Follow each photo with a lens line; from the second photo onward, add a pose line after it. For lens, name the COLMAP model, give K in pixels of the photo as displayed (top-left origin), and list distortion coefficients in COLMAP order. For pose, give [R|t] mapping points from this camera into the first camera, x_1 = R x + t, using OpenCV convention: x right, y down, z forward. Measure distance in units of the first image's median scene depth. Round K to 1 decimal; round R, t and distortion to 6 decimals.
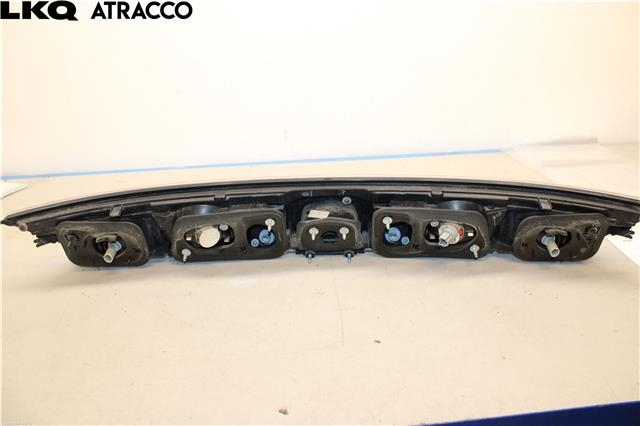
lens RADIAL K [[534.7, 0, 320.0], [0, 534.7, 213.0], [0, 0, 1]] dist [-0.161356, 0.130883]
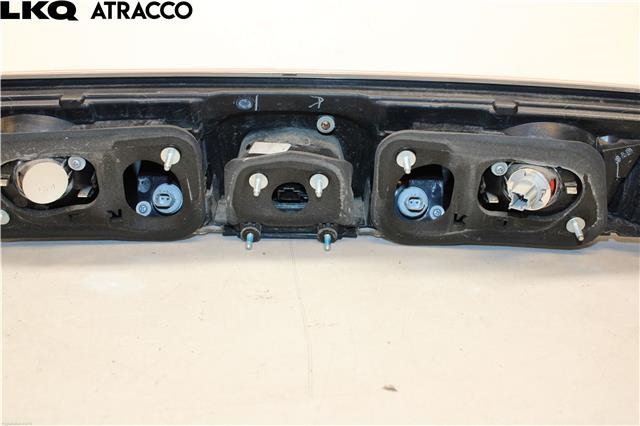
lens RADIAL K [[697.9, 0, 320.0], [0, 697.9, 213.0], [0, 0, 1]] dist [-0.083293, 0.013380]
pose [[0.998356, 0.034976, 0.045399, 0.017817], [-0.029557, 0.992926, -0.114999, 0.140563], [-0.049100, 0.113468, 0.992328, 0.357566]]
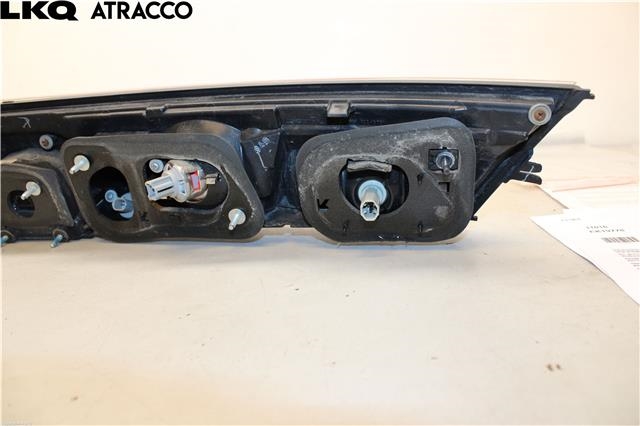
lens RADIAL K [[534.7, 0, 320.0], [0, 534.7, 213.0], [0, 0, 1]] dist [-0.161356, 0.130883]
pose [[0.990845, 0.000872, -0.135004, 0.453407], [-0.029390, 0.977390, -0.209390, 0.175732], [0.131769, 0.211441, 0.968468, 0.495048]]
